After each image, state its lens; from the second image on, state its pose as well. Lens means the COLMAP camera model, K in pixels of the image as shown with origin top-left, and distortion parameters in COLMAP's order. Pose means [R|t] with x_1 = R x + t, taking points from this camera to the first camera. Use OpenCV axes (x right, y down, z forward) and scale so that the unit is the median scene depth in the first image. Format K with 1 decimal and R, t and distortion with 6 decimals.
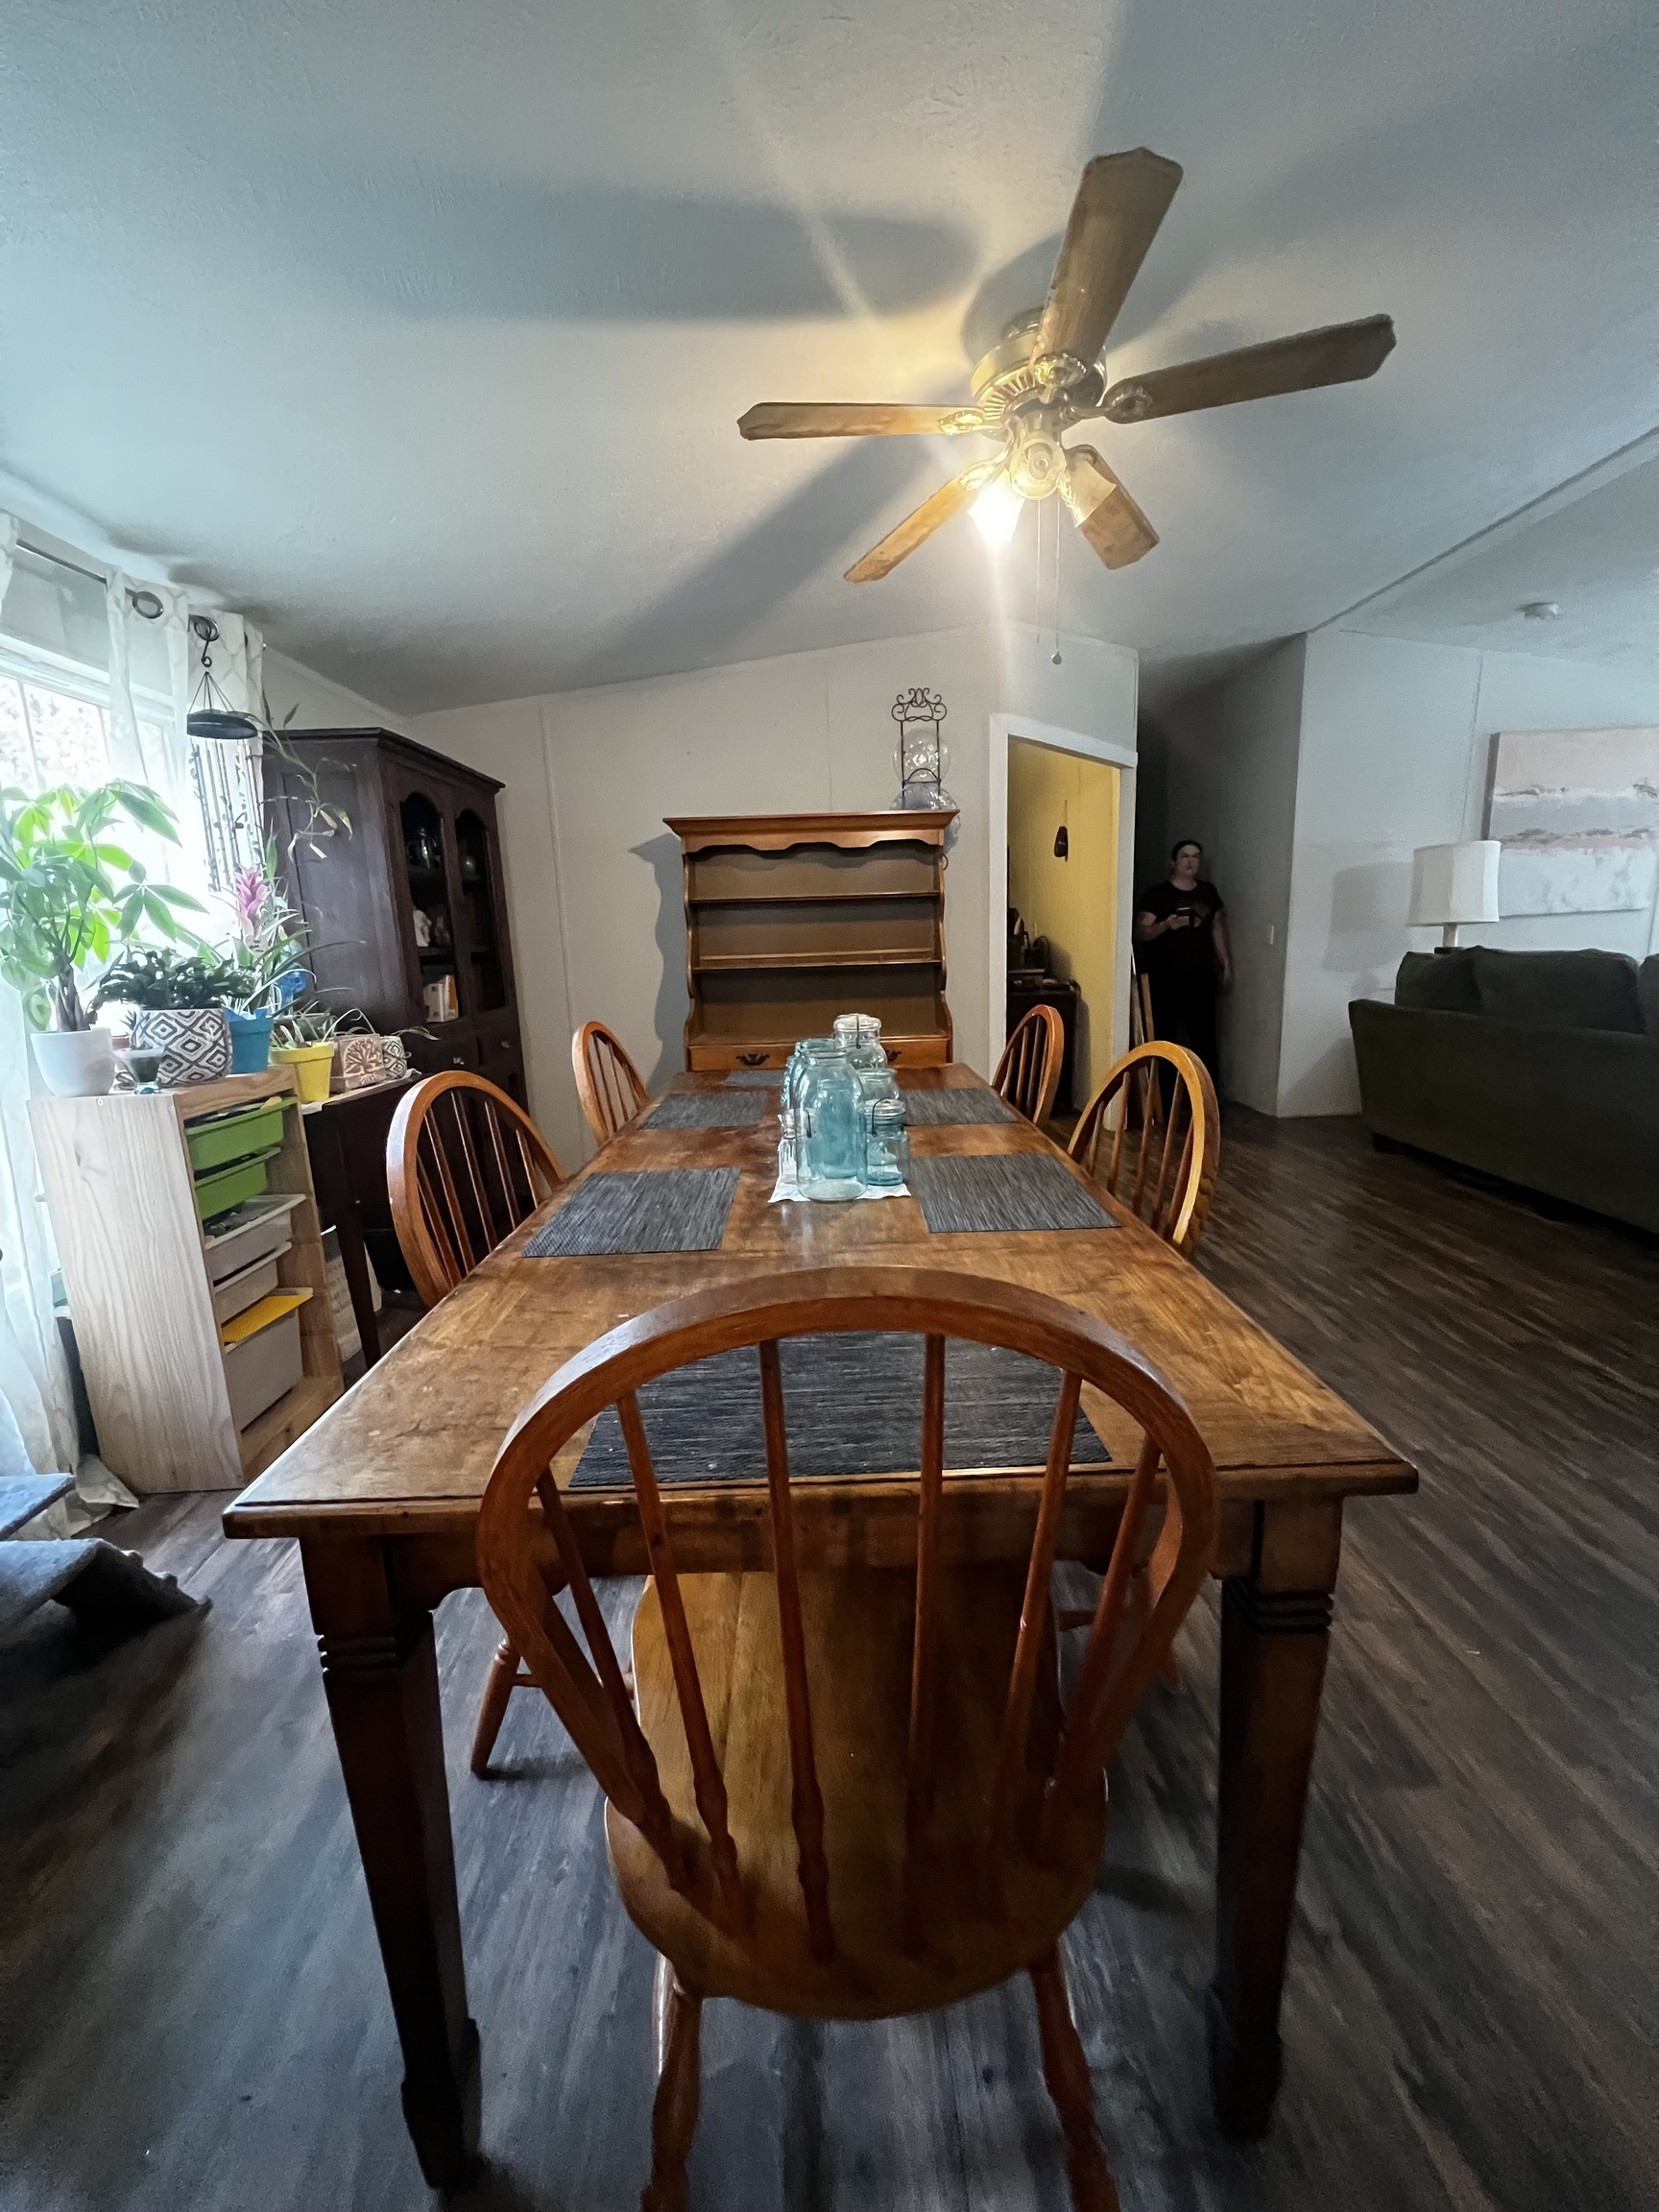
lens RADIAL K [[879.7, 0, 829.5], [0, 879.7, 1106.0], [0, 0, 1]] dist [-0.000392, 0.000021]
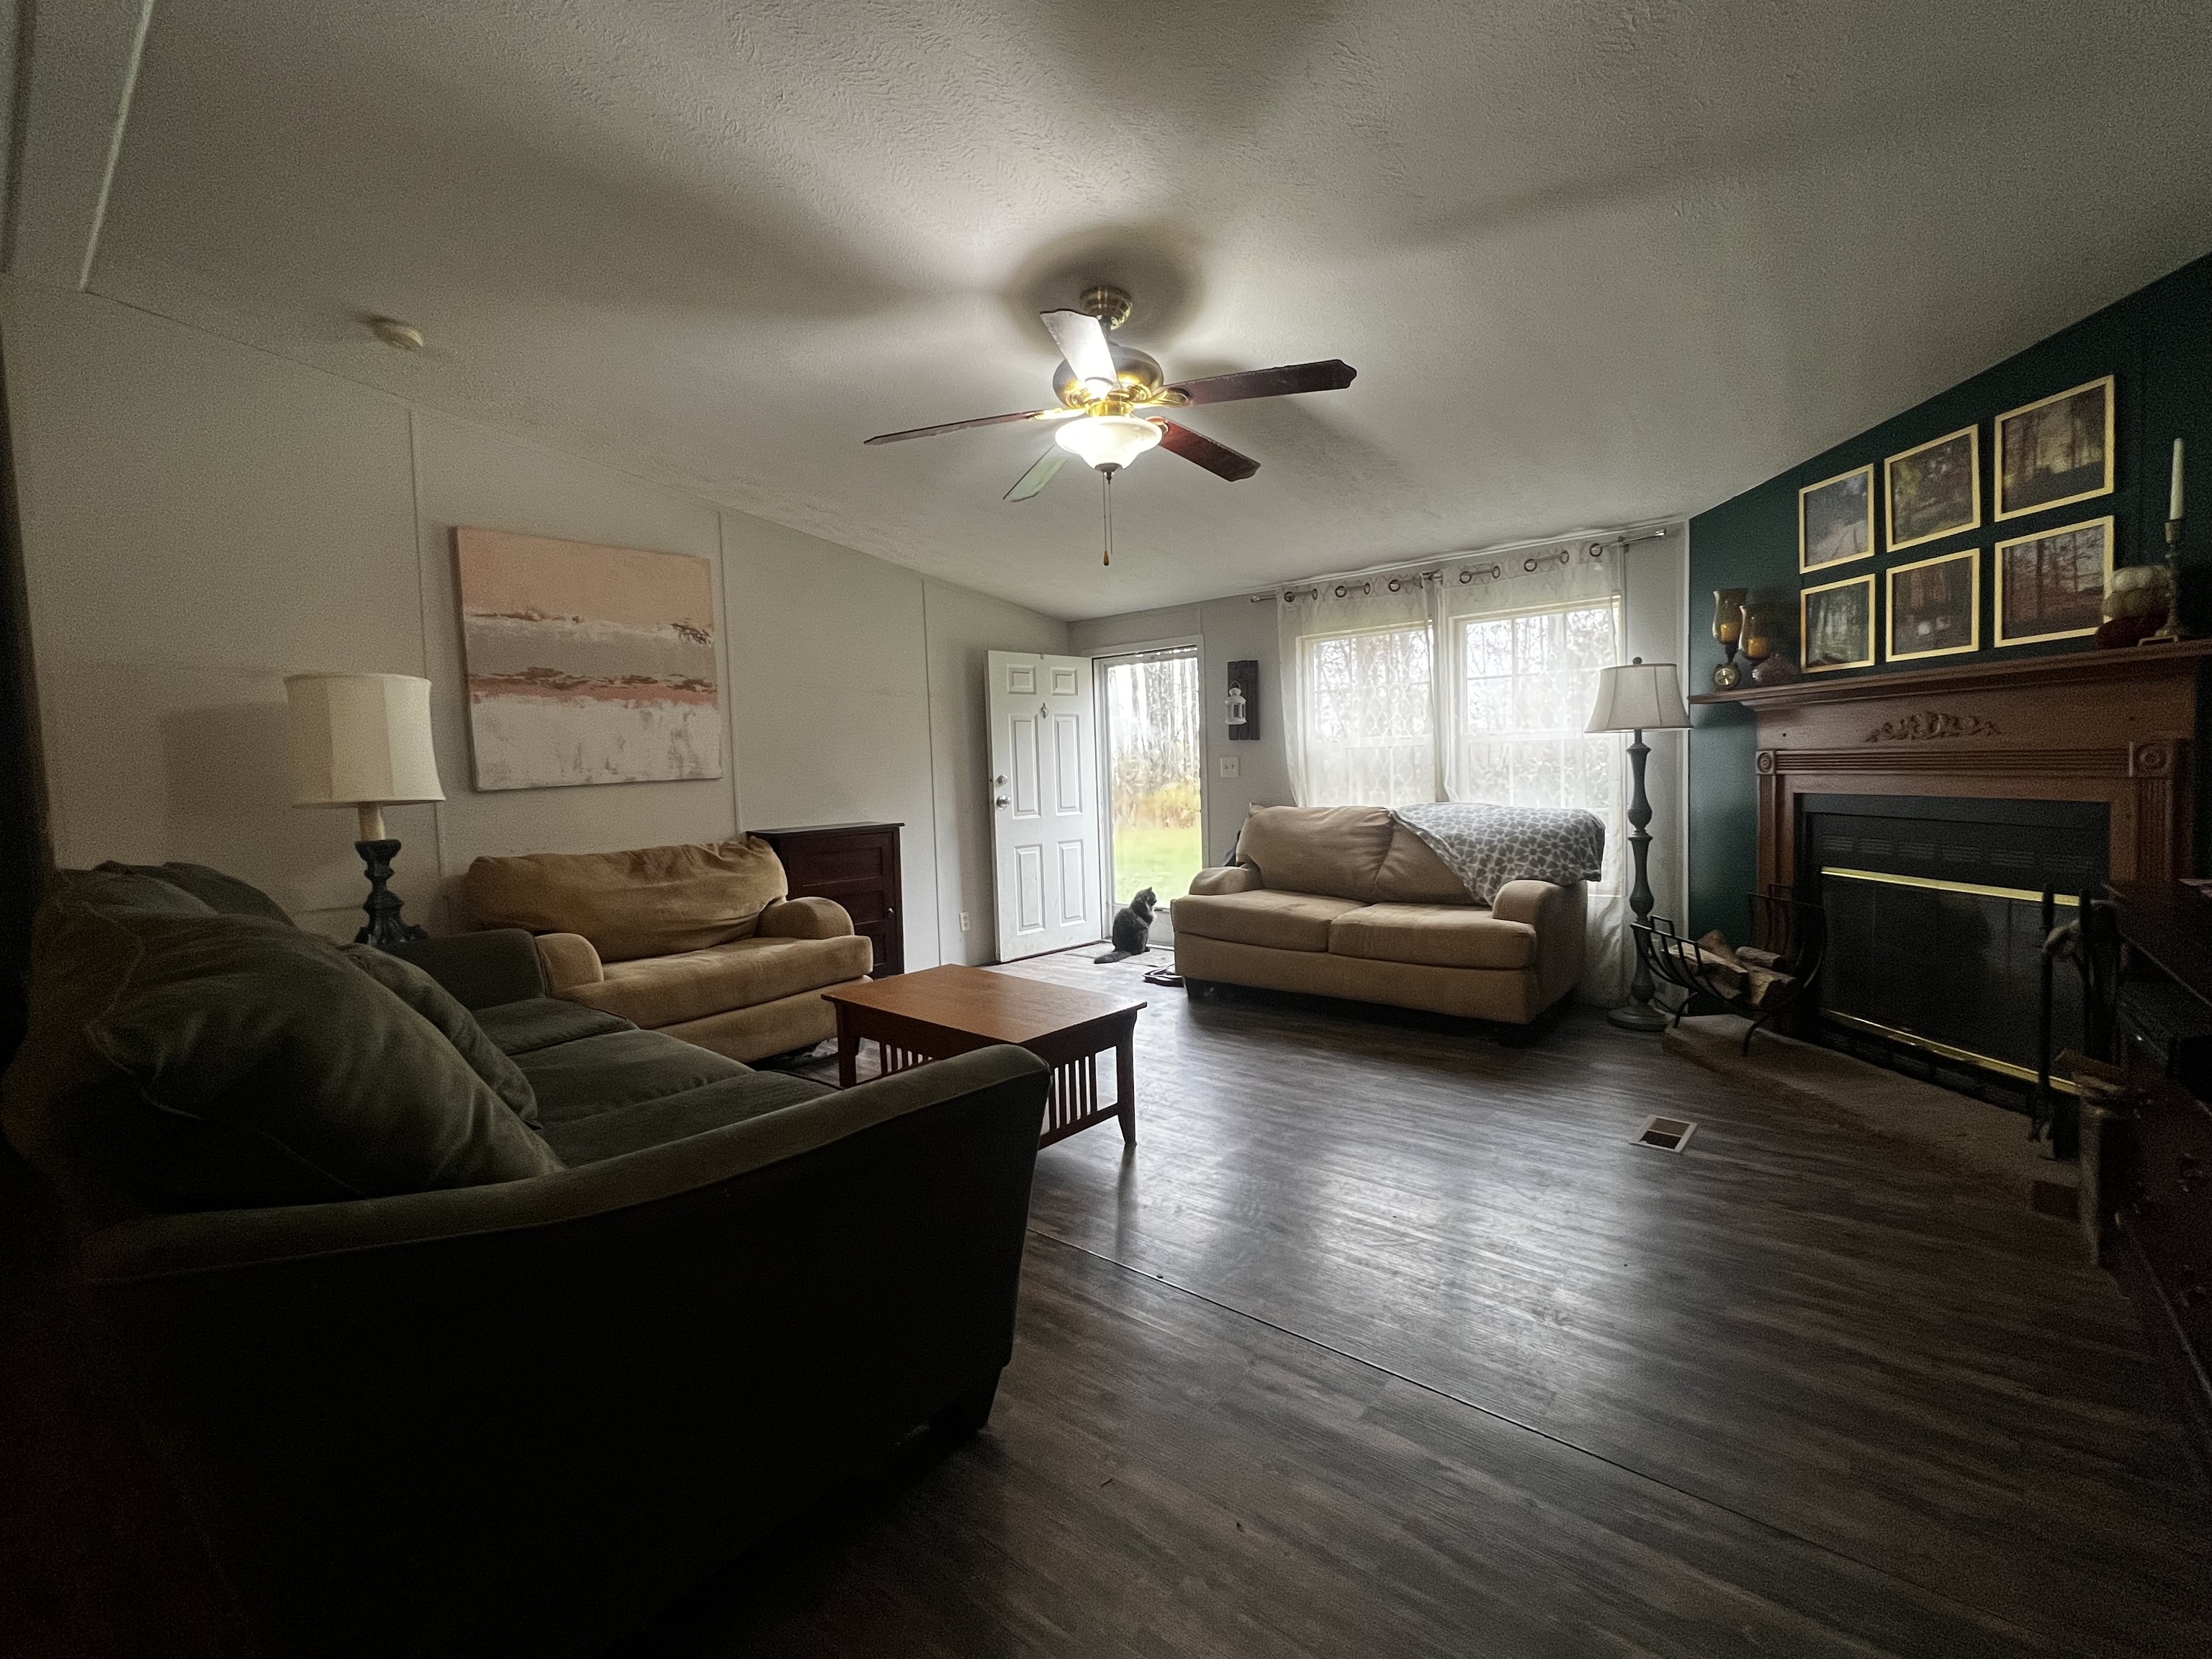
lens RADIAL K [[958.0, 0, 1106.0], [0, 958.0, 829.5], [0, 0, 1]] dist [-0.000728, -0.000072]
pose [[0.669878, -0.042092, 0.741277, 0.528178], [0.157427, 0.983743, -0.086404, -0.049227], [-0.725589, 0.174577, 0.665615, 0.179293]]
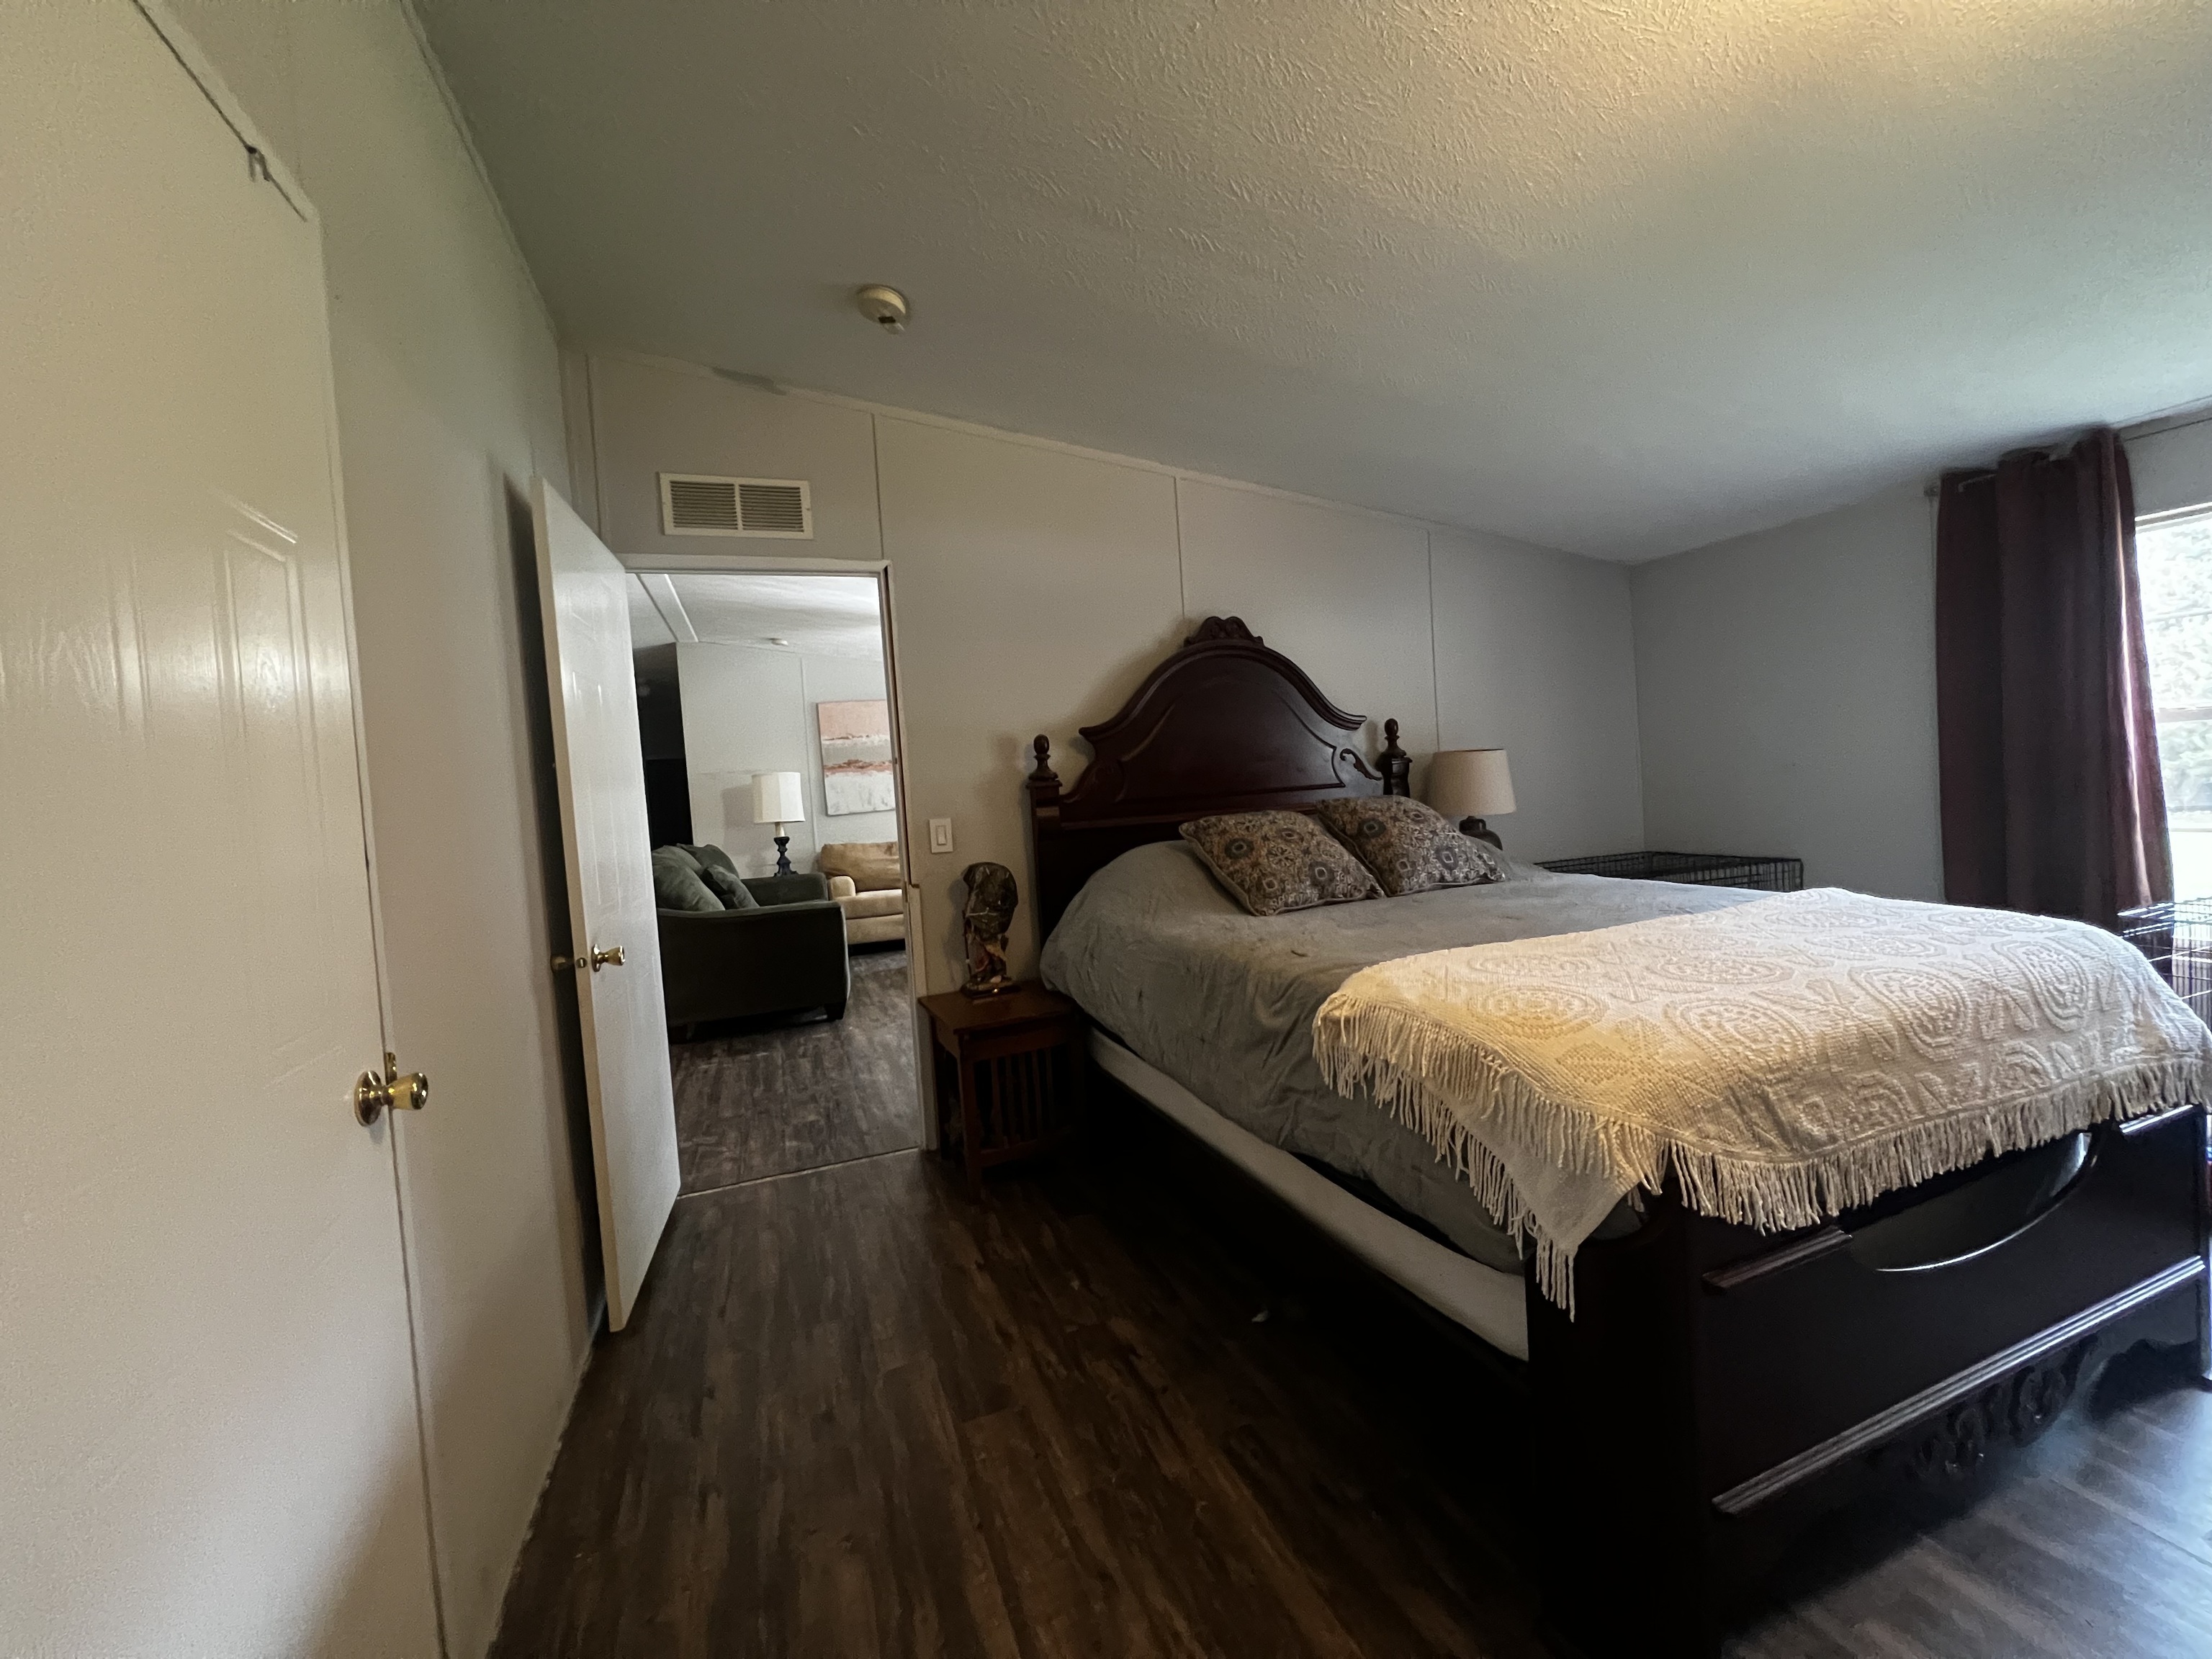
lens RADIAL K [[879.7, 0, 1103.9], [0, 879.7, 820.6], [0, 0, 1]] dist [-0.000392, 0.000021]
pose [[0.939385, -0.045529, 0.339828, 0.682626], [0.108855, 0.979469, -0.169682, 0.107738], [-0.325125, 0.196388, 0.925054, -0.582993]]
